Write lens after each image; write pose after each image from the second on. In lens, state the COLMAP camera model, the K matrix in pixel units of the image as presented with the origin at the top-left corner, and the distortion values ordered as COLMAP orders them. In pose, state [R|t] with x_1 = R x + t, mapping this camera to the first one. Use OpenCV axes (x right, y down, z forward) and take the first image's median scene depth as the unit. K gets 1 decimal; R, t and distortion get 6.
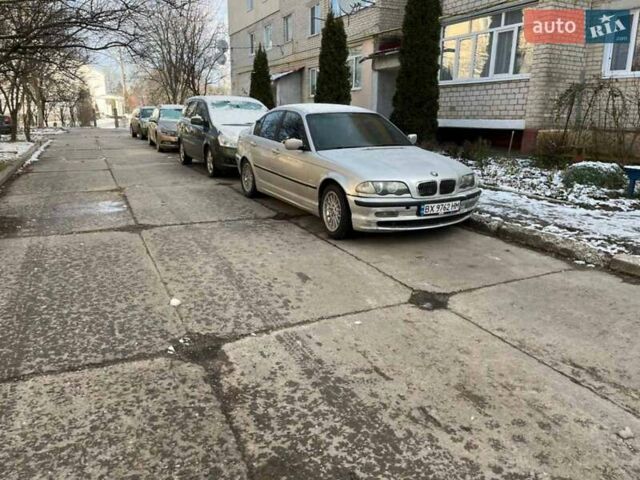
lens RADIAL K [[495.9, 0, 320.0], [0, 495.9, 240.0], [0, 0, 1]] dist [0.041305, -0.001454]
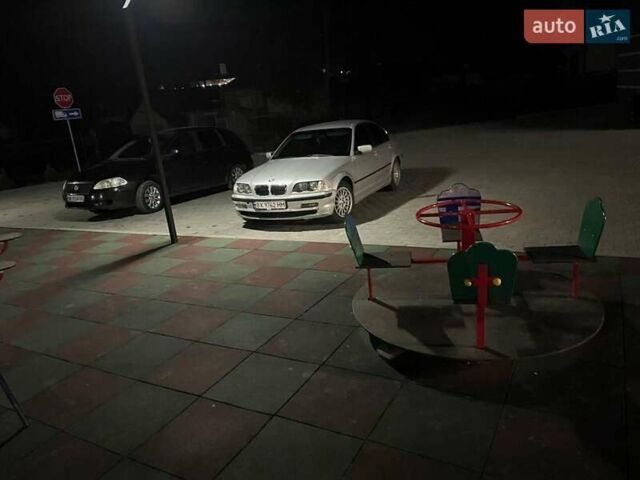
lens RADIAL K [[495.9, 0, 320.0], [0, 495.9, 240.0], [0, 0, 1]] dist [0.041305, -0.001454]
pose [[0.595312, 0.138967, -0.791386, 0.765208], [-0.110349, 0.989738, 0.090789, -0.059041], [0.795881, 0.033281, 0.604537, 0.157418]]
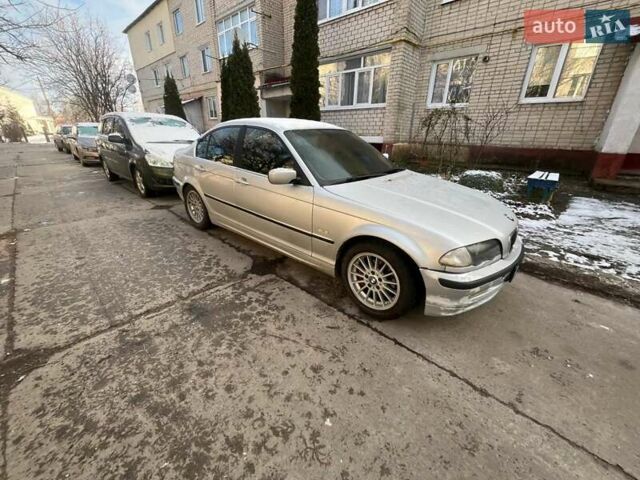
lens RADIAL K [[262.6, 0, 320.0], [0, 262.6, 240.0], [0, 0, 1]] dist [-0.000338, -0.000015]
pose [[0.929162, -0.137490, 0.343153, -0.089538], [0.087223, 0.983593, 0.157917, -0.100635], [-0.359235, -0.116800, 0.925909, 0.401966]]
